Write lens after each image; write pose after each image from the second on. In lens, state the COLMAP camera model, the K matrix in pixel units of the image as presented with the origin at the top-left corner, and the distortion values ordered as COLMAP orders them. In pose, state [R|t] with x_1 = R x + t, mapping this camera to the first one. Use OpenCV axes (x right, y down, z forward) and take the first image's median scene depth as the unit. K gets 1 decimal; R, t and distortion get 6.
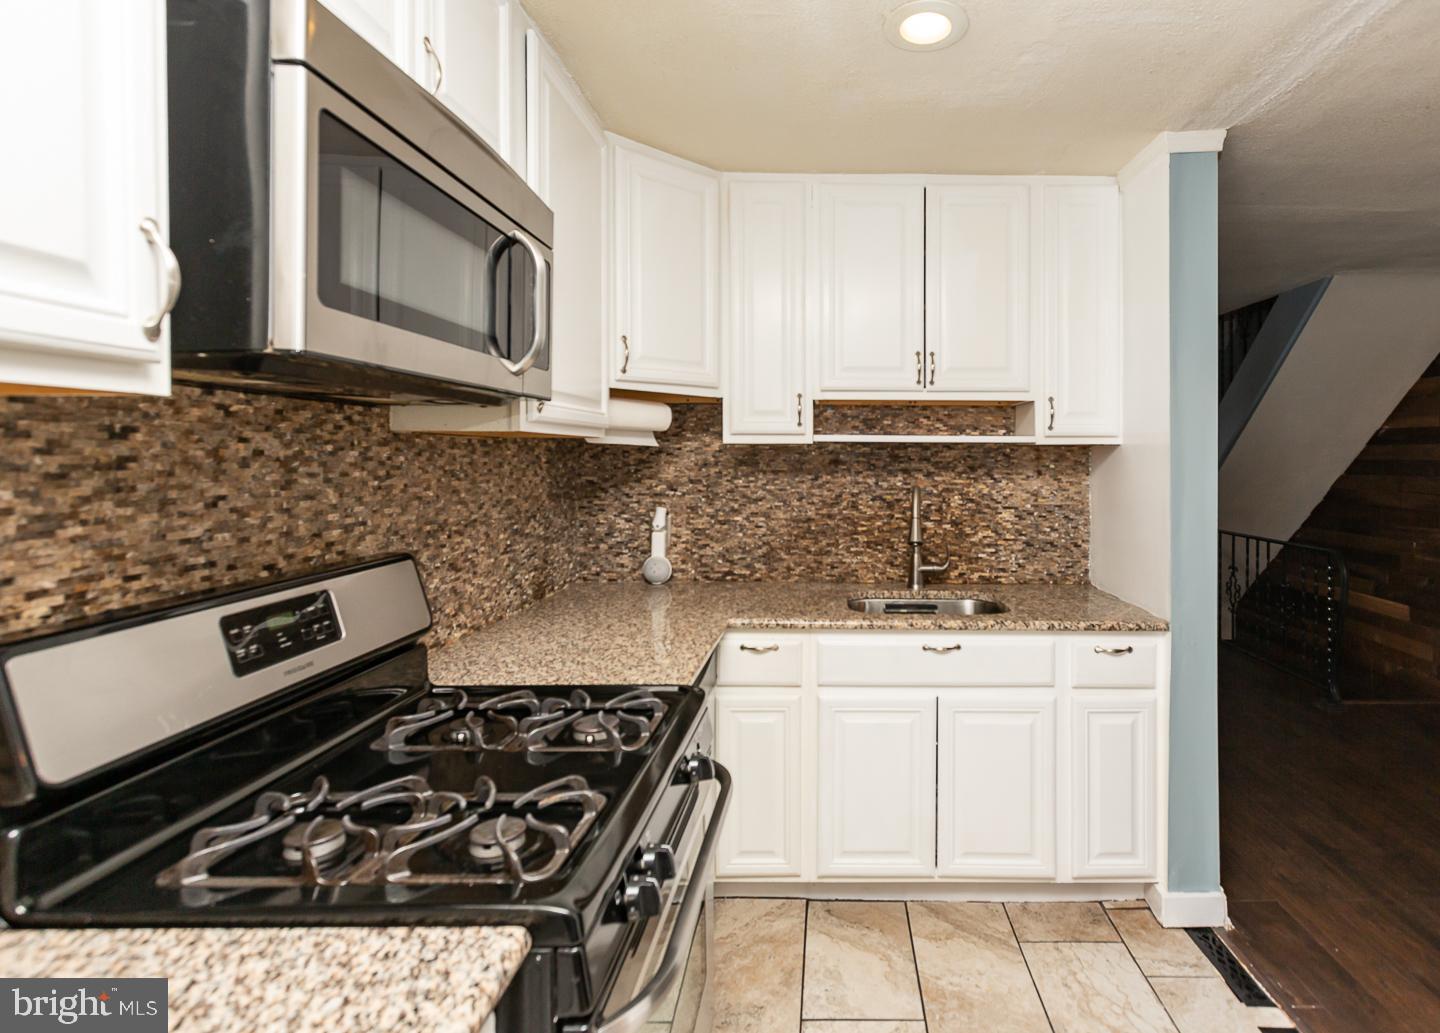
lens RADIAL K [[742.9, 0, 852.4], [0, 742.9, 461.6], [0, 0, 1]] dist [0.004276, 0.000099]
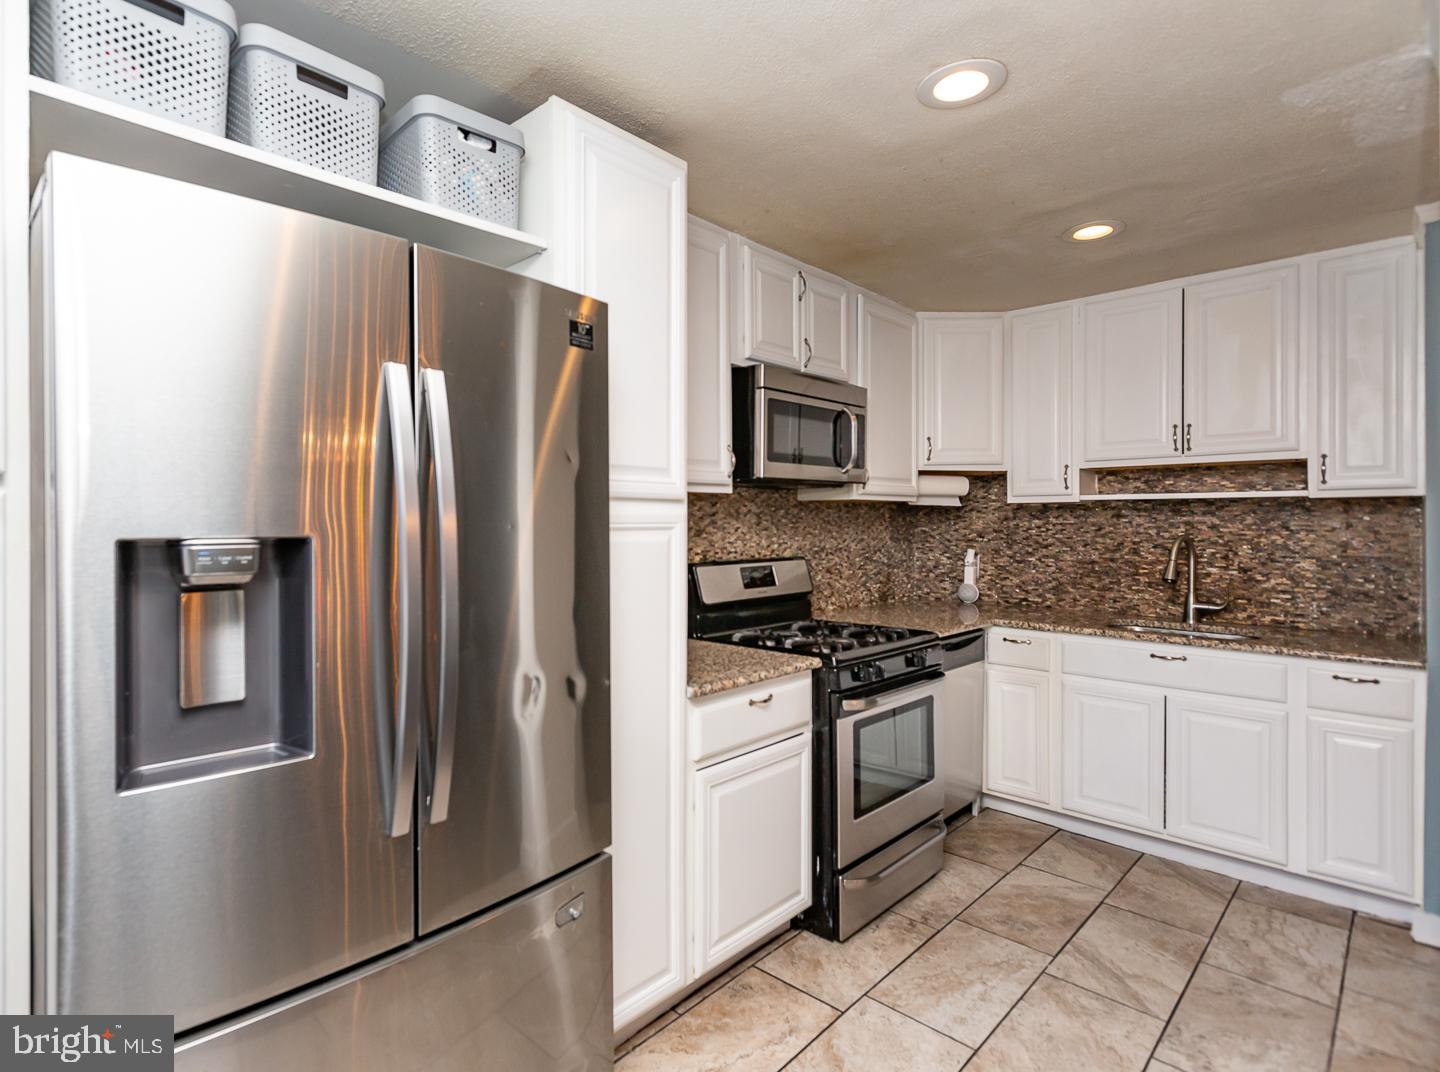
lens RADIAL K [[757.4, 0, 612.3], [0, 757.4, 527.6], [0, 0, 1]] dist [0.004311, 0.001199]
pose [[0.671058, 0.002395, -0.741401, 0.480981], [-0.000672, 0.999996, 0.002623, 0.023185], [0.741405, -0.001262, 0.671057, -0.646166]]
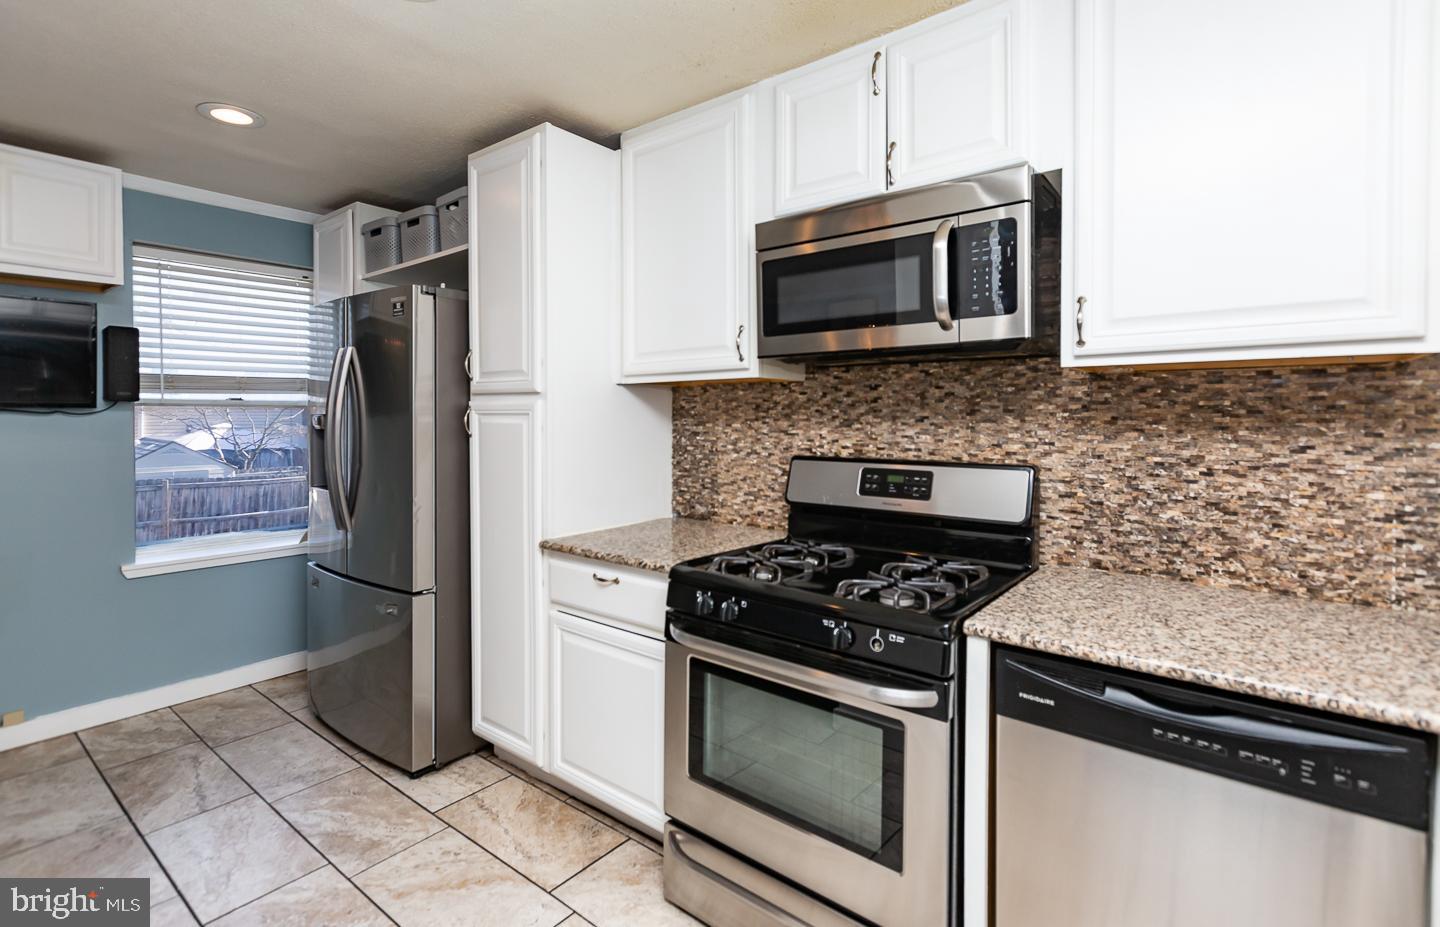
lens RADIAL K [[665.7, 0, 731.8], [0, 665.7, 420.6], [0, 0, 1]] dist [0.001799, 0.001506]
pose [[-0.634677, 0.009690, -0.772717, 0.473540], [-0.003323, 0.999878, 0.015268, 0.017783], [0.772770, 0.012258, -0.634567, 0.968280]]
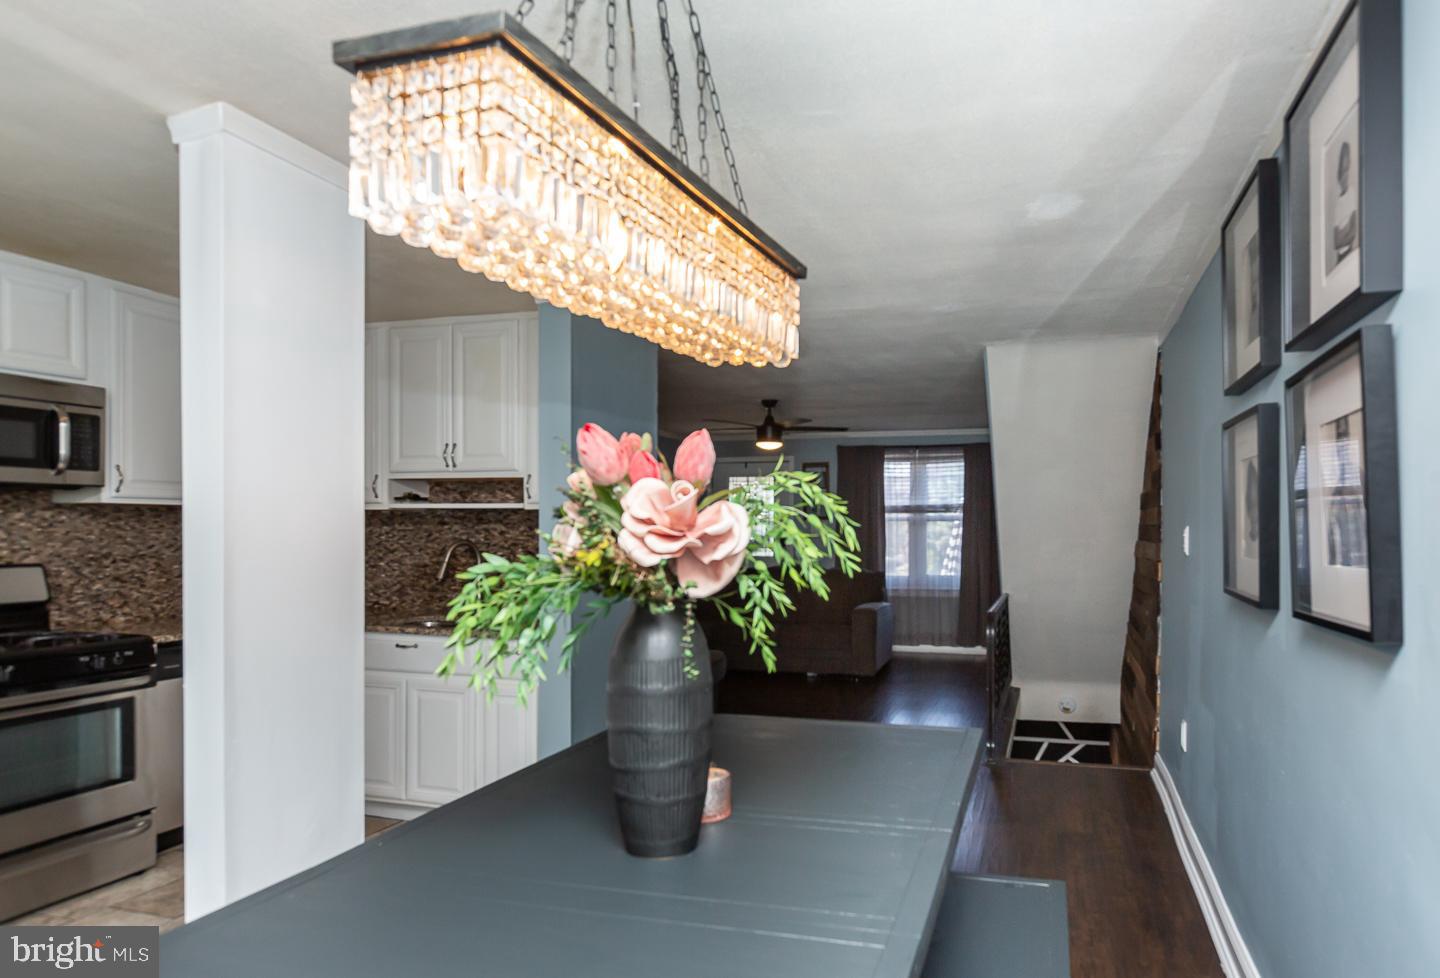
lens RADIAL K [[899.4, 0, 806.0], [0, 899.4, 534.1], [0, 0, 1]] dist [0.005894, -0.000542]
pose [[0.959904, 0.003495, -0.280306, 1.488377], [-0.003930, 0.999992, -0.000988, 0.026474], [0.280300, 0.002050, 0.959910, -0.545645]]
